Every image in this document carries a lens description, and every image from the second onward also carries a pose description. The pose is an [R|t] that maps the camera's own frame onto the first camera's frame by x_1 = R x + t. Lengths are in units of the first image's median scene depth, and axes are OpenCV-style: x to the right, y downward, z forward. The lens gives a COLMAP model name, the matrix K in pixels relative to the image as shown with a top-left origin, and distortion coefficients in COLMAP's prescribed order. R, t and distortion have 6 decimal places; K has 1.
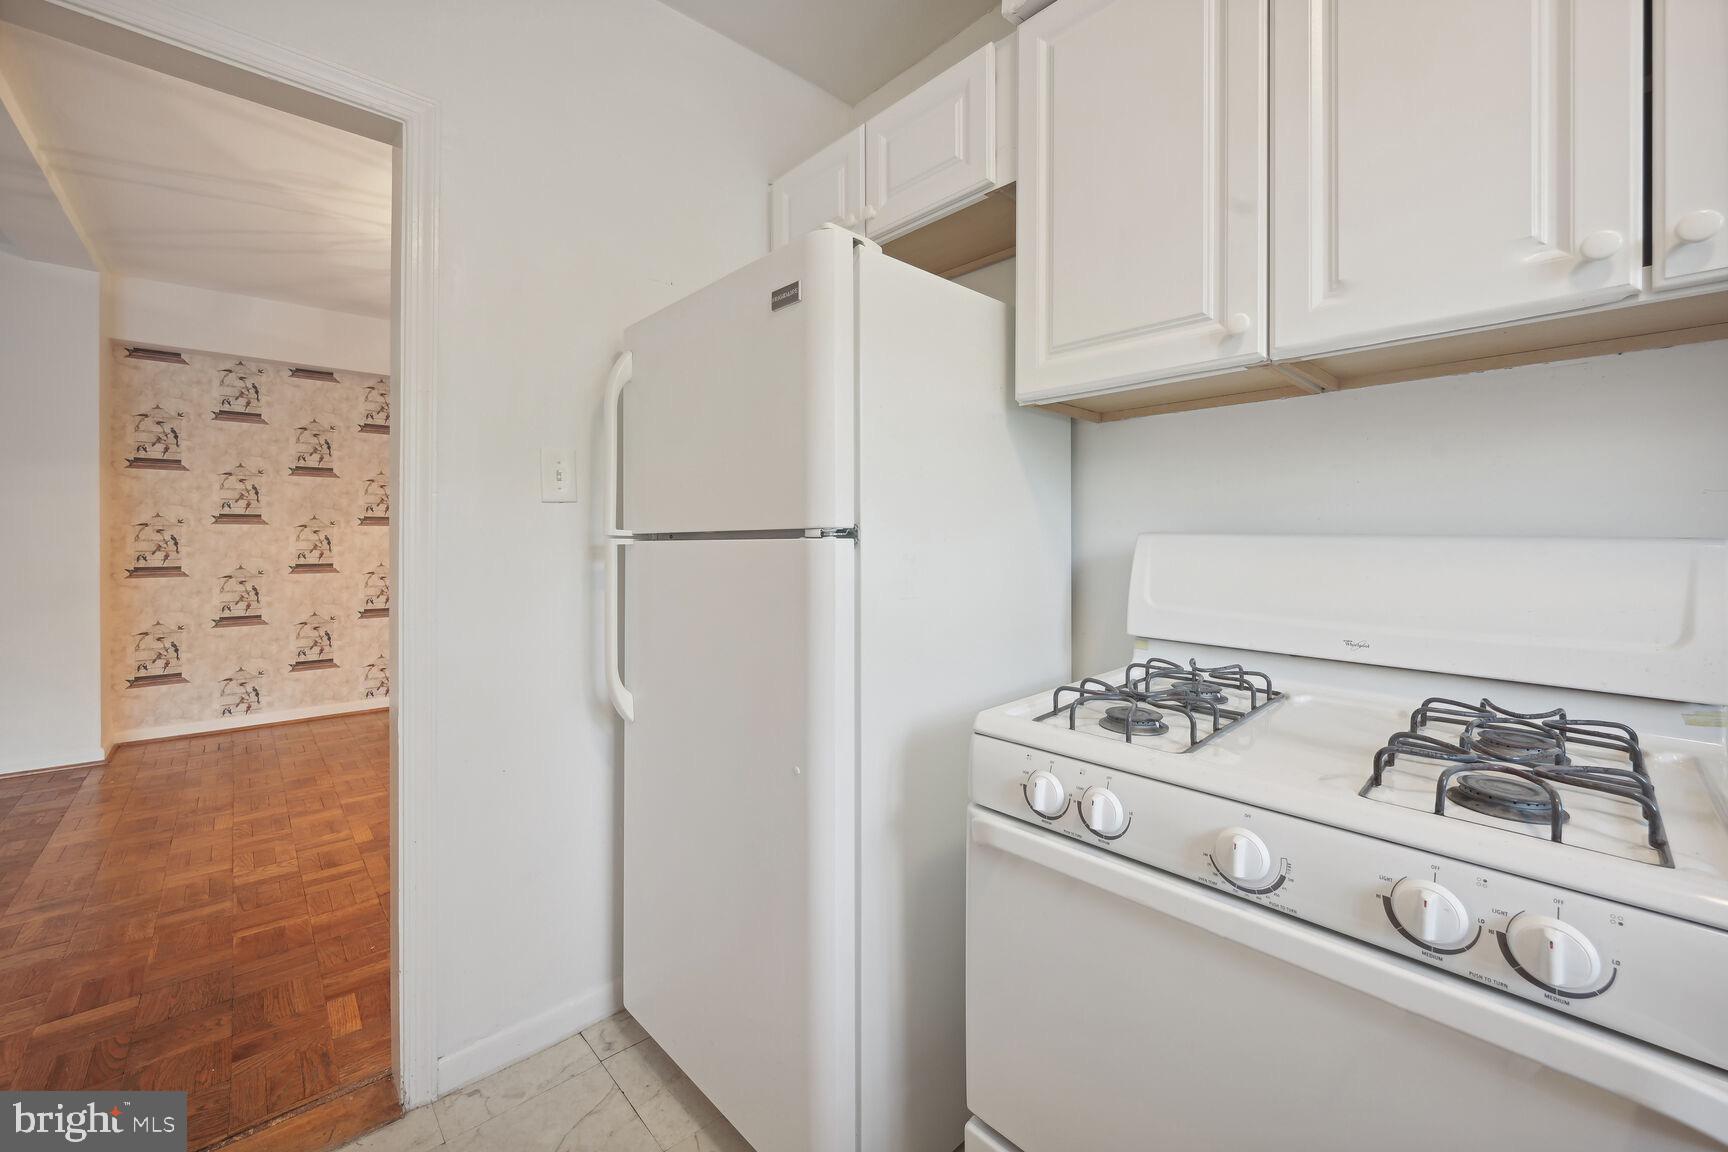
lens RADIAL K [[690.7, 0, 864.3], [0, 690.7, 536.3], [0, 0, 1]] dist [-0.000958, -0.000138]
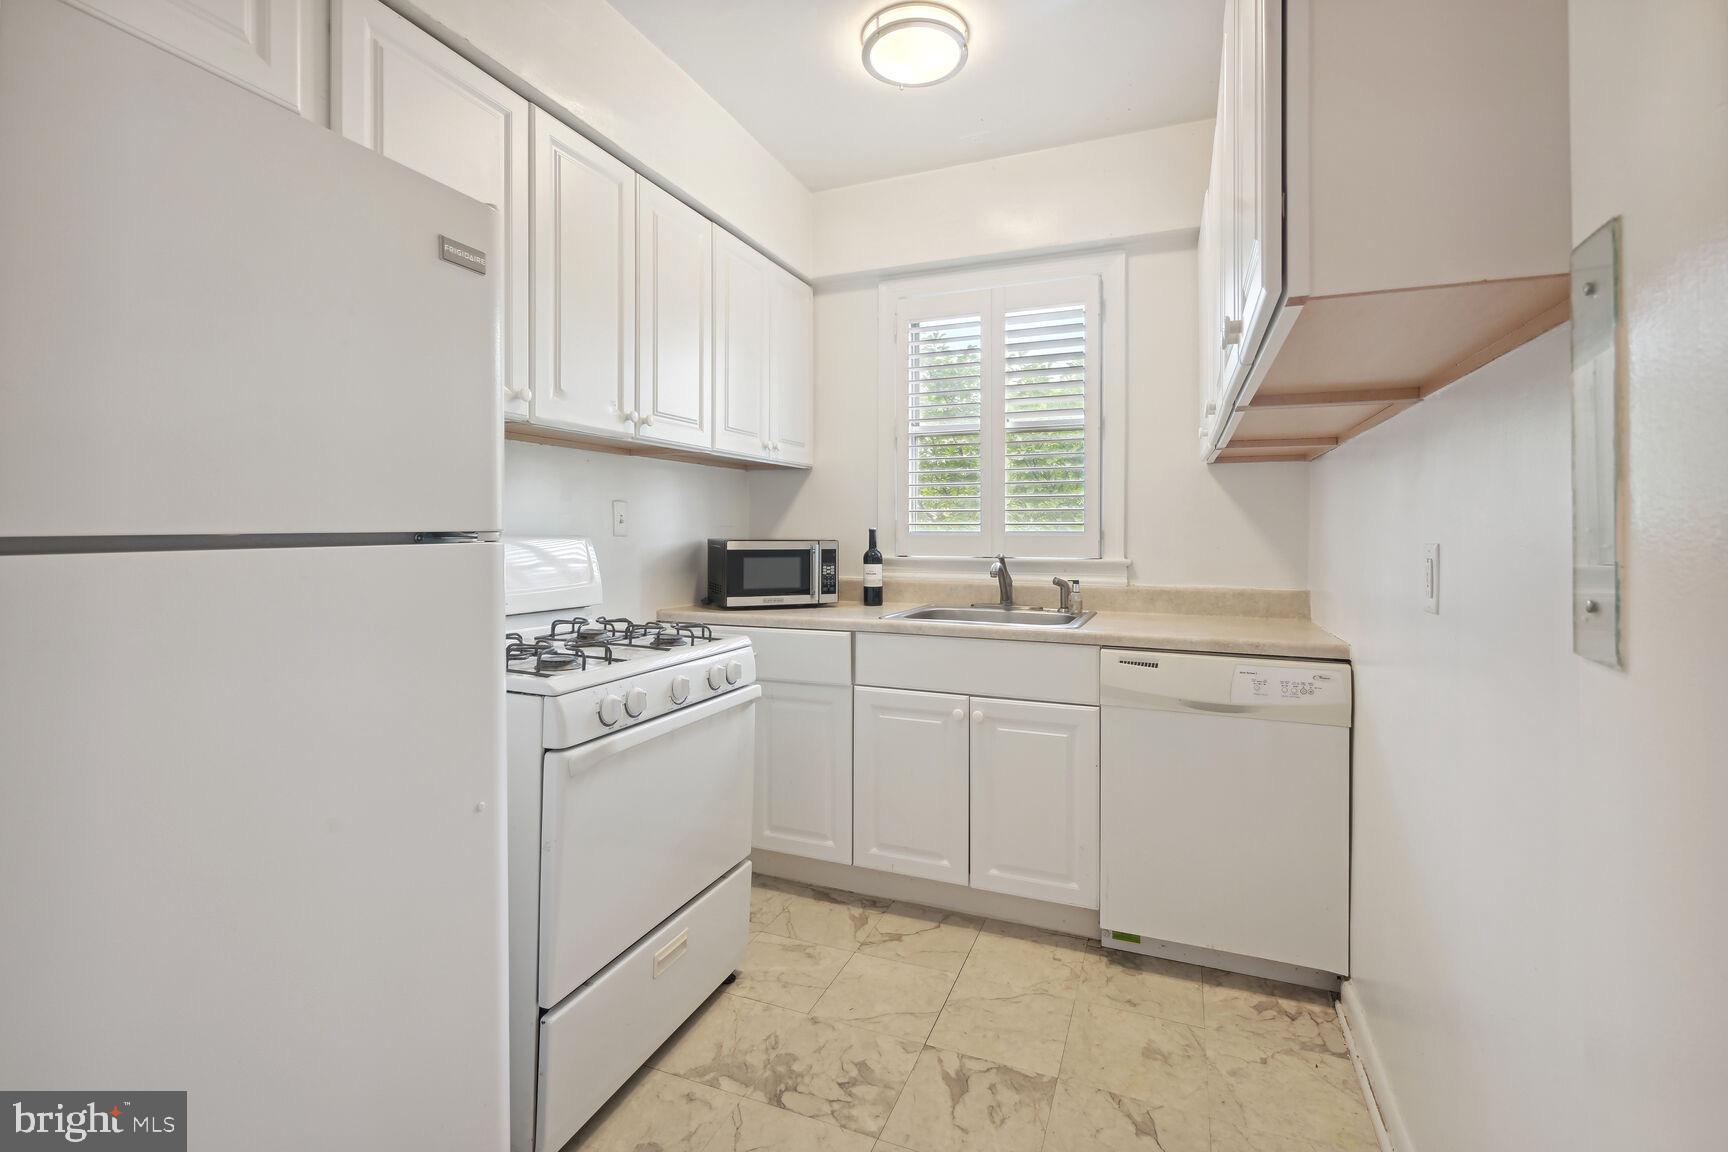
lens RADIAL K [[775.5, 0, 865.7], [0, 775.5, 533.9], [0, 0, 1]] dist [-0.000271, 0.000007]
pose [[-0.415616, 0.000505, 0.909540, -1.152672], [0.000739, 1.000000, -0.000218, -0.008799], [-0.909540, 0.000581, -0.415616, 0.929342]]
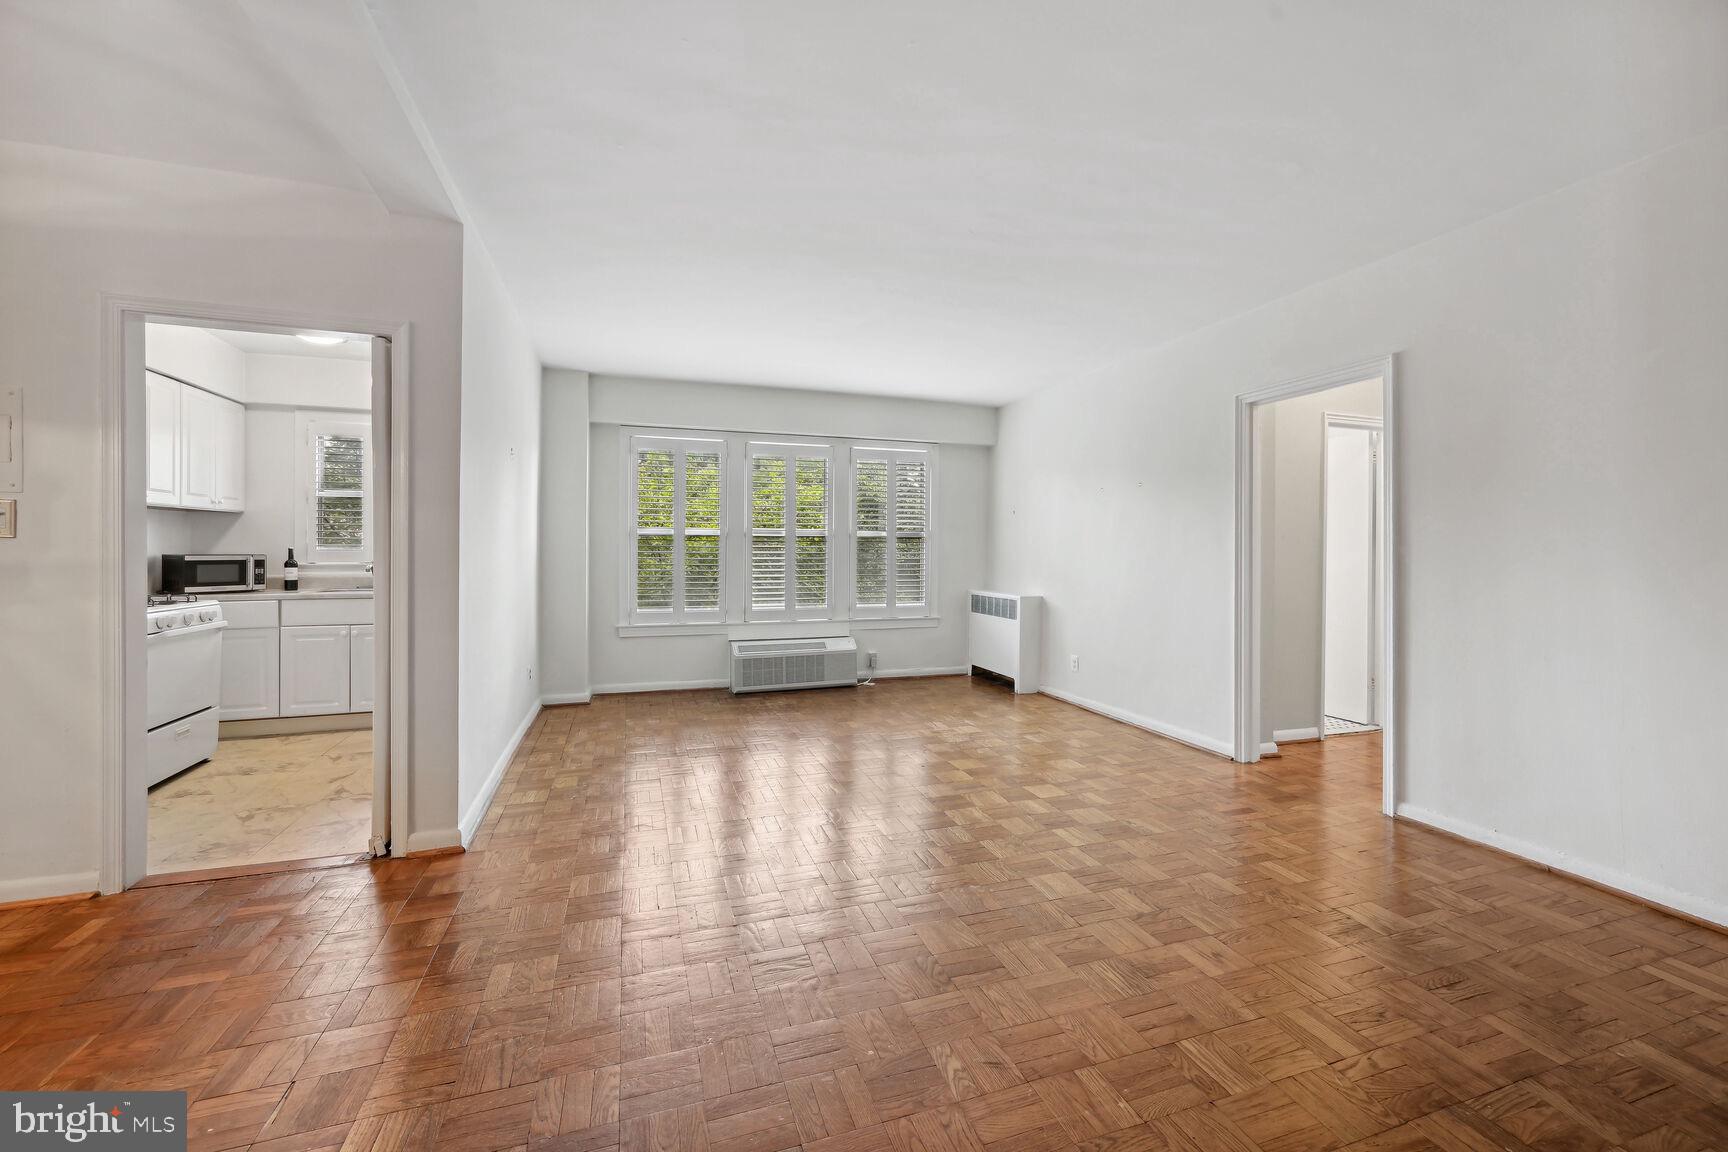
lens RADIAL K [[700.3, 0, 871.2], [0, 700.3, 549.0], [0, 0, 1]] dist [-0.000737, -0.000159]
pose [[-0.910381, 0.001463, 0.413769, -3.298933], [0.001397, 0.999999, -0.000462, -0.014307], [-0.413770, 0.000158, -0.910382, 2.004379]]
